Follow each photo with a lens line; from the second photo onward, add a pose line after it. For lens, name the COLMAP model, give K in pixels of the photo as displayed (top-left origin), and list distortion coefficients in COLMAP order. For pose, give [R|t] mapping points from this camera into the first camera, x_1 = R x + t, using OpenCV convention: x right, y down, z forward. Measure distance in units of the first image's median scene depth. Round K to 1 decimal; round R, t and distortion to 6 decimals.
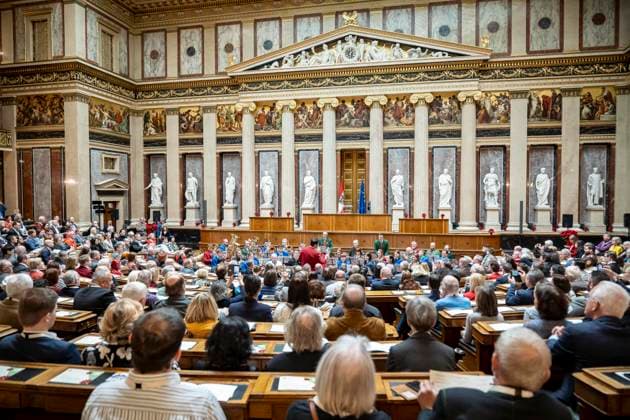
lens RADIAL K [[426.6, 0, 315.0], [0, 426.6, 210.0], [0, 0, 1]] dist [-0.020446, 0.001765]
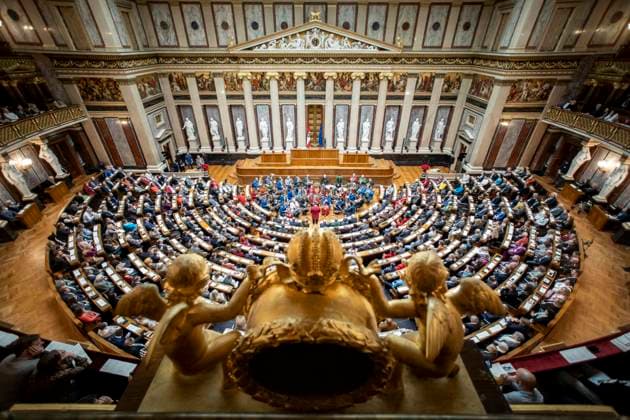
lens RADIAL K [[264.4, 0, 315.0], [0, 264.4, 210.0], [0, 0, 1]] dist [-0.038275, 0.025459]
pose [[0.976944, -0.109872, 0.183055, -0.149015], [0.002541, 0.863335, 0.504624, -0.313850], [-0.213482, -0.492524, 0.843709, -0.072570]]
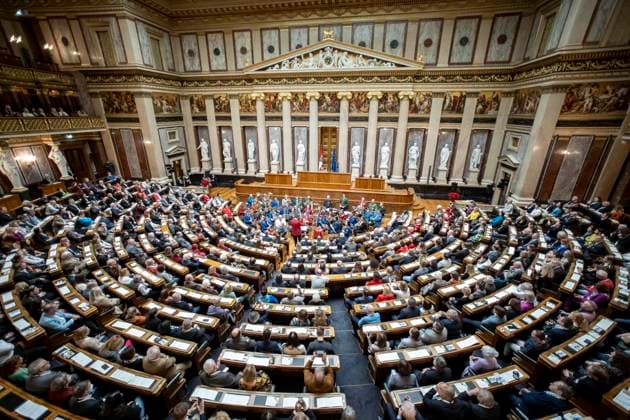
lens RADIAL K [[264.4, 0, 315.0], [0, 264.4, 210.0], [0, 0, 1]] dist [-0.038275, 0.025459]
pose [[0.999635, -0.005484, 0.026461, 0.011457], [-0.003165, 0.948694, 0.316180, -0.163254], [-0.026837, -0.316149, 0.948330, -0.004980]]
